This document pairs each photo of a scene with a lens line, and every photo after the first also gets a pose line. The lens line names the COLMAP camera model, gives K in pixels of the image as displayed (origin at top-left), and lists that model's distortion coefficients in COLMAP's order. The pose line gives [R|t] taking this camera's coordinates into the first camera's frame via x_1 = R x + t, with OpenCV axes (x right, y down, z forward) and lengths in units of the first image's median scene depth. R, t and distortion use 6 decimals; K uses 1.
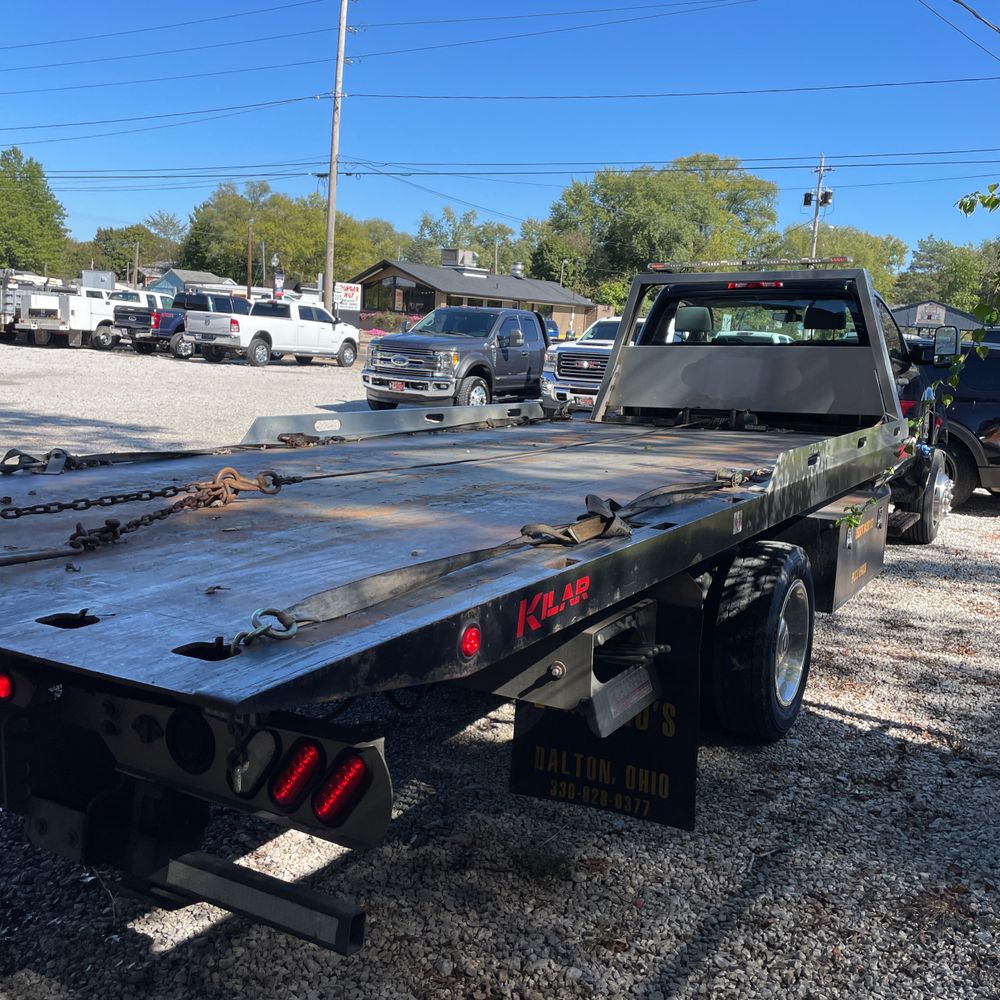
lens RADIAL K [[990.6, 0, 513.9], [0, 990.6, 499.6], [0, 0, 1]] dist [0.091712, -0.119926]
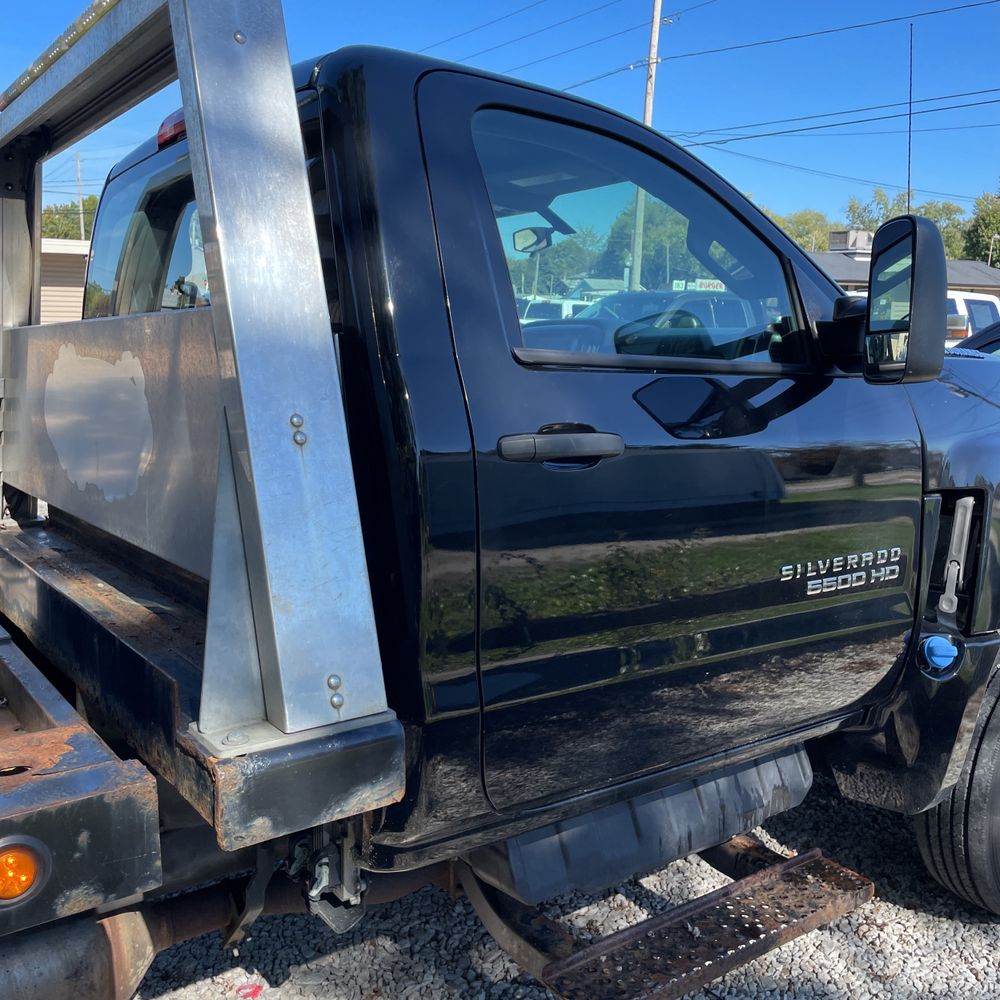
lens RADIAL K [[990.6, 0, 513.9], [0, 990.6, 499.6], [0, 0, 1]] dist [0.091712, -0.119926]
pose [[0.910014, 0.033127, -0.413251, 0.104603], [-0.034252, 0.999402, 0.004687, -0.020694], [0.413159, 0.009889, 0.910605, 0.170269]]
